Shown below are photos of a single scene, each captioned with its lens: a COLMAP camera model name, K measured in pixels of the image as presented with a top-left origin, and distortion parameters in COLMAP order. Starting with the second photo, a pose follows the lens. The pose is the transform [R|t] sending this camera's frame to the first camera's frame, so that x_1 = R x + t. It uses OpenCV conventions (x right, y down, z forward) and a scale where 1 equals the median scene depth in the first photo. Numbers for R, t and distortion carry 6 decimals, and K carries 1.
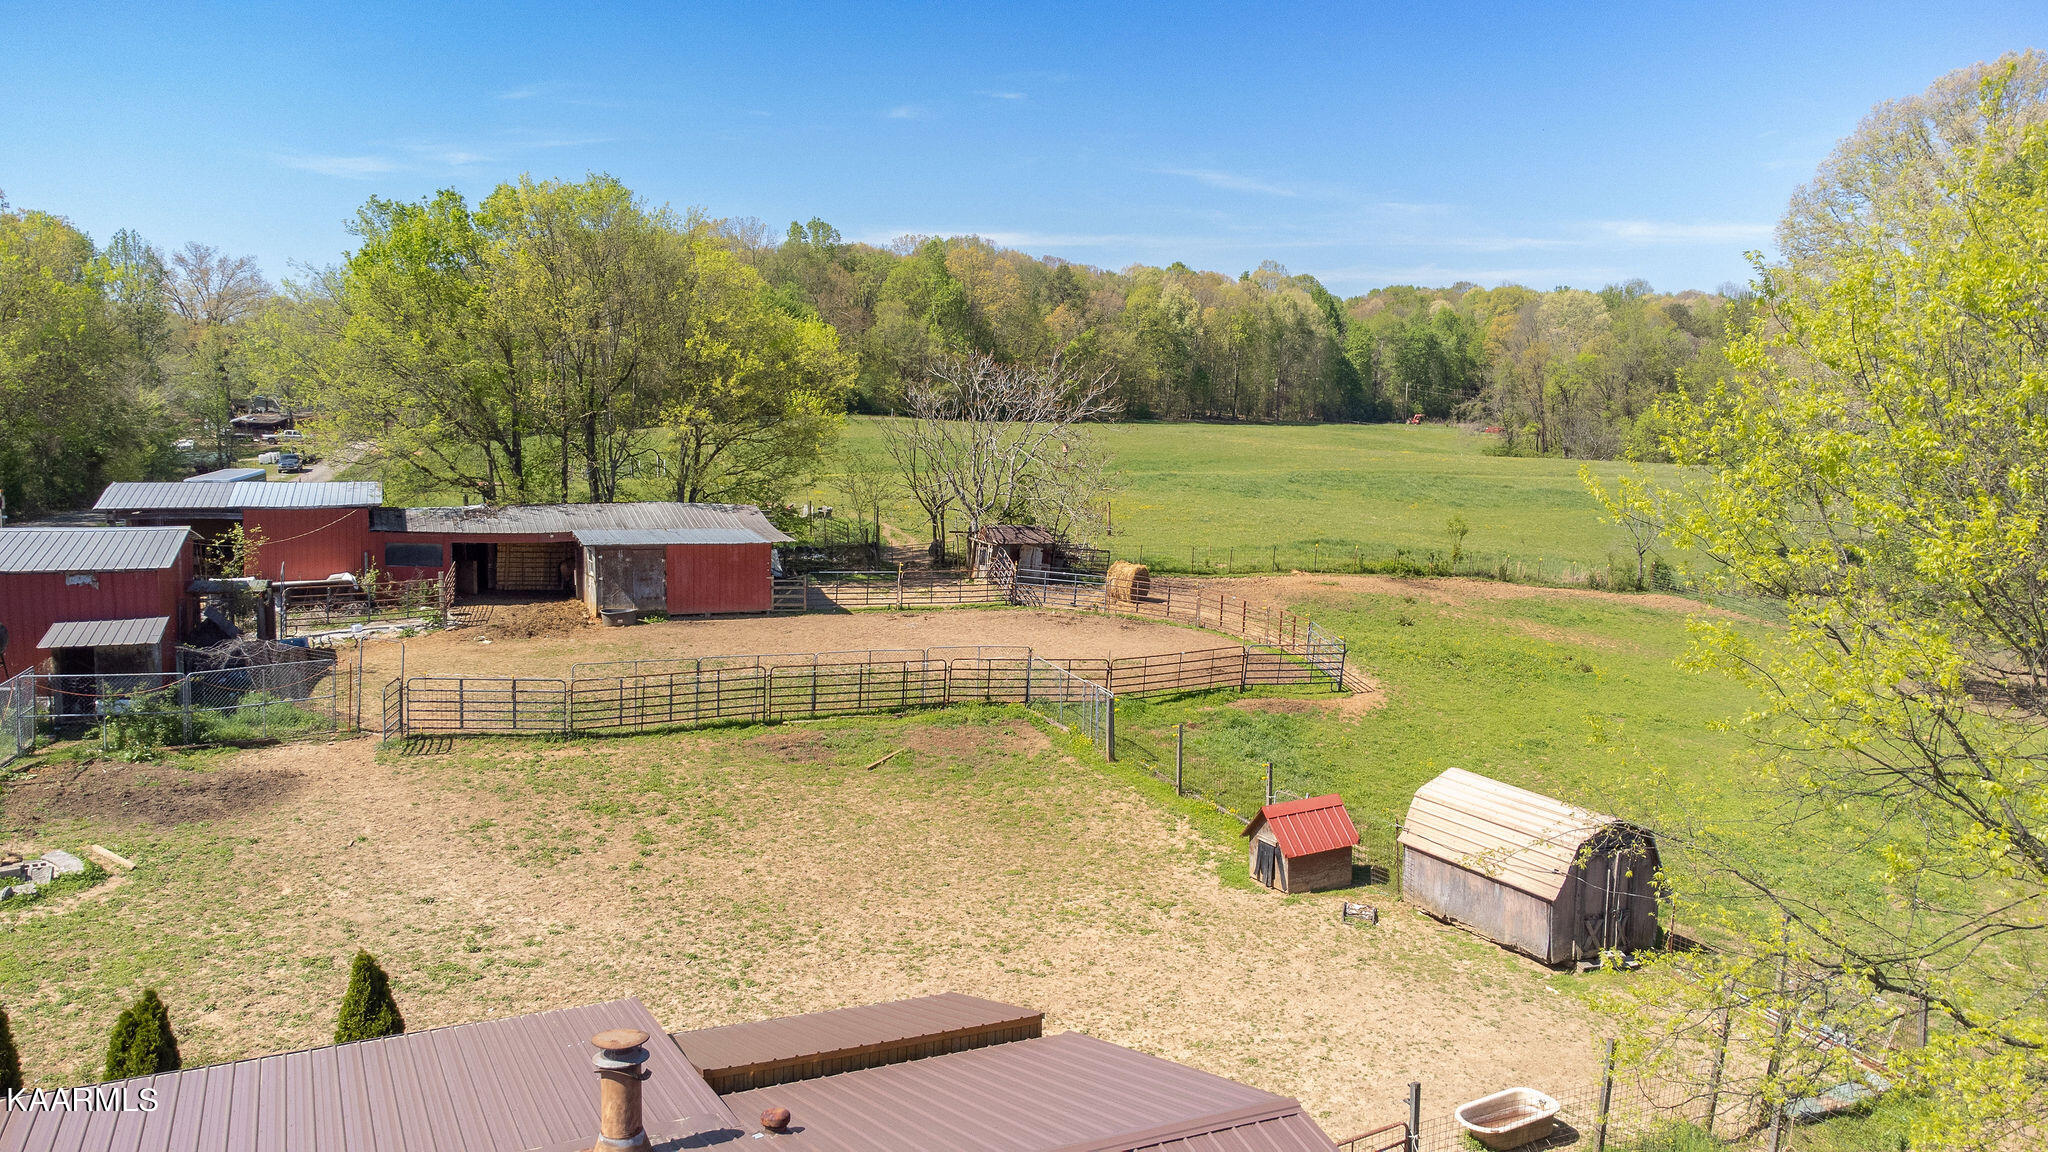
lens RADIAL K [[1520.8, 0, 1019.6], [0, 1520.8, 579.9], [0, 0, 1]] dist [0.030893, 0.038439]
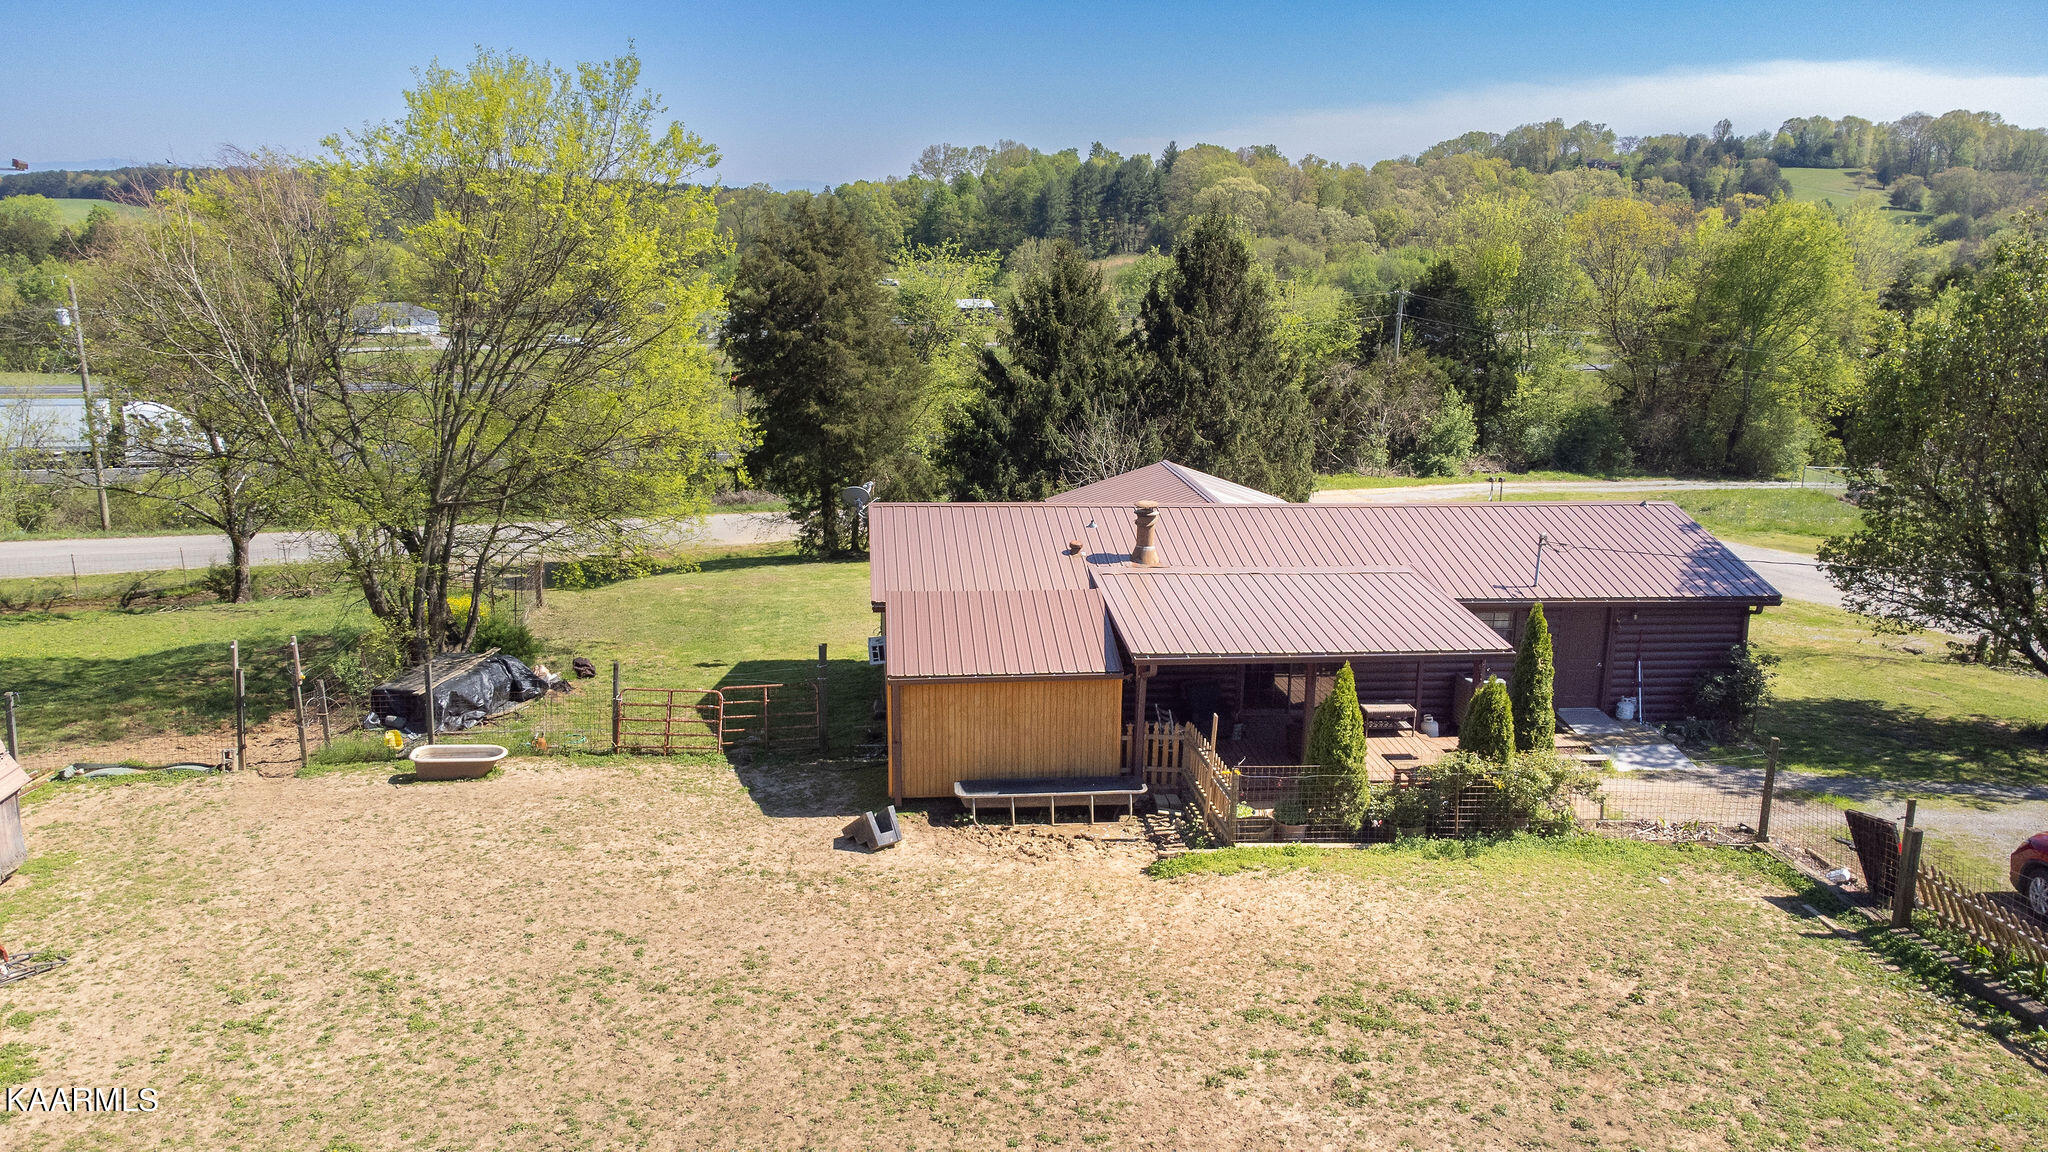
lens RADIAL K [[1520.8, 0, 1029.4], [0, 1520.8, 568.5], [0, 0, 1]] dist [0.030893, 0.038439]
pose [[-0.943641, -0.102661, 0.314645, -0.208047], [0.006301, 0.944932, 0.327205, -0.085183], [-0.330910, 0.310747, -0.891030, 0.789619]]
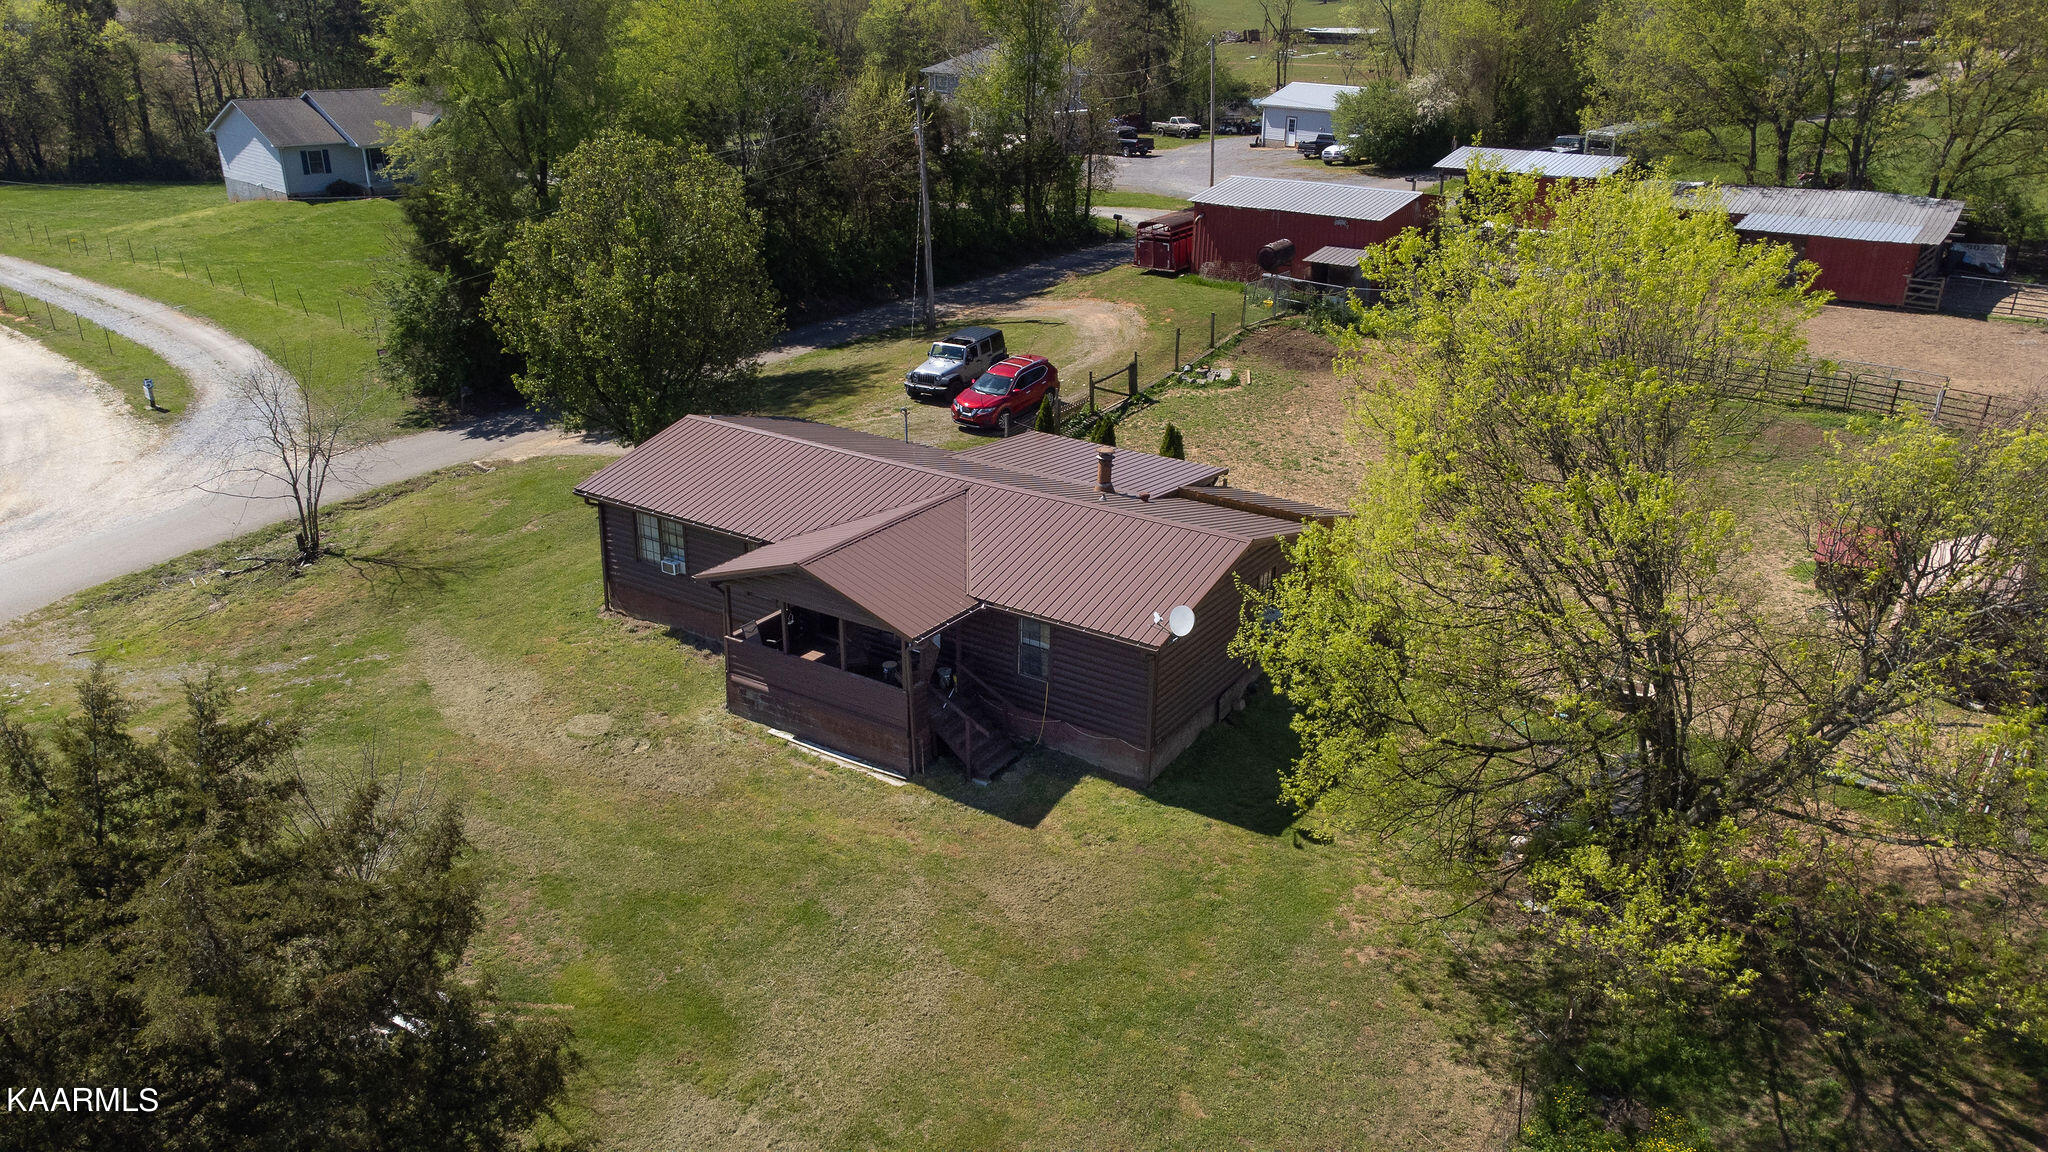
lens RADIAL K [[1520.8, 0, 1025.7], [0, 1520.8, 574.4], [0, 0, 1]] dist [0.030893, 0.038439]
pose [[0.516541, 0.310366, -0.798034, 0.523957], [-0.094790, 0.946995, 0.306945, -0.089284], [0.850999, -0.082904, 0.518582, -0.164434]]
